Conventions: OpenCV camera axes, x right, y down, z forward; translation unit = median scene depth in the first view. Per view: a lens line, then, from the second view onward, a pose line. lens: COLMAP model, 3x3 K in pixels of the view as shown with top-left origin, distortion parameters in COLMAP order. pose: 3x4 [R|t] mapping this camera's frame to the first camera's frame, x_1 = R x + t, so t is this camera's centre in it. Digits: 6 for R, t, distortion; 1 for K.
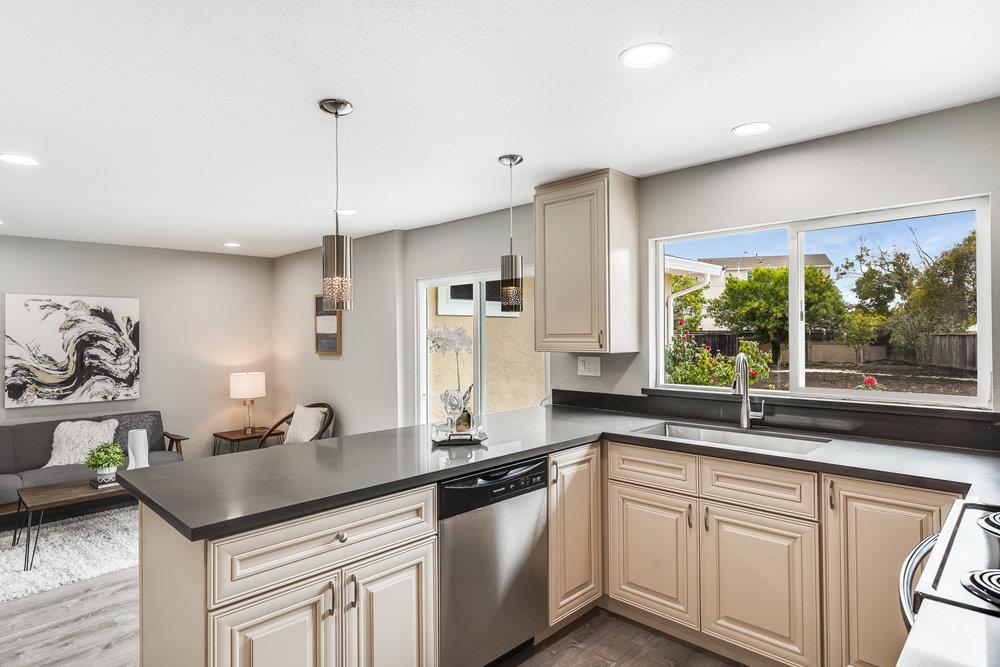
lens RADIAL K [[539.5, 0, 500.0], [0, 539.5, 333.5], [0, 0, 1]] dist [0.003529, 0.000509]
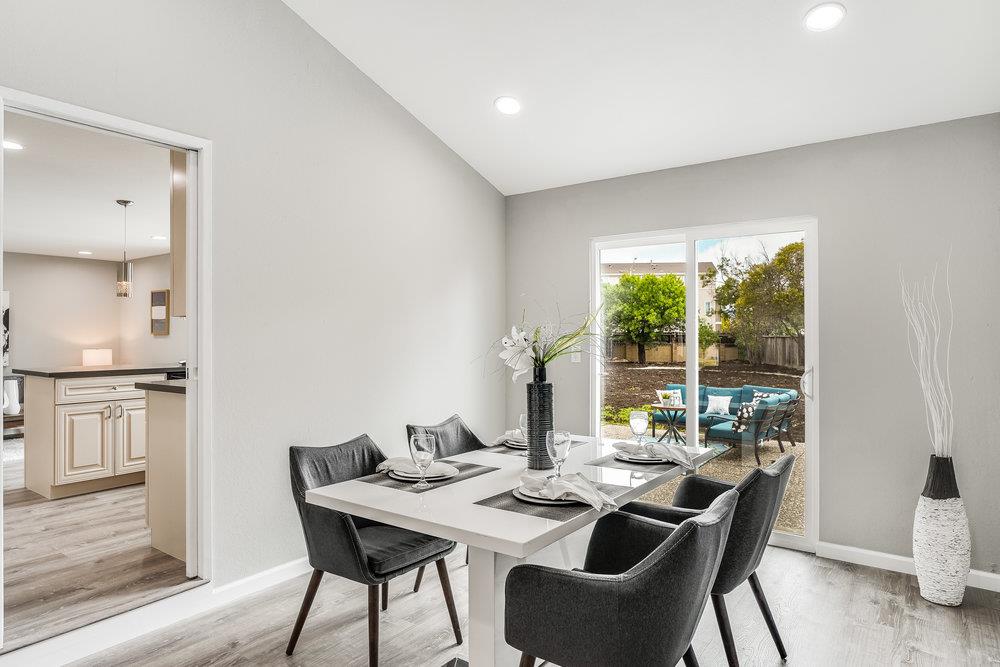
lens RADIAL K [[583.0, 0, 500.0], [0, 583.0, 333.5], [0, 0, 1]] dist [-0.006769, -0.001530]
pose [[0.990617, 0.008731, 0.136391, 0.308055], [-0.007617, 0.999933, -0.008683, 0.039258], [-0.136458, 0.007562, 0.990617, -0.531347]]
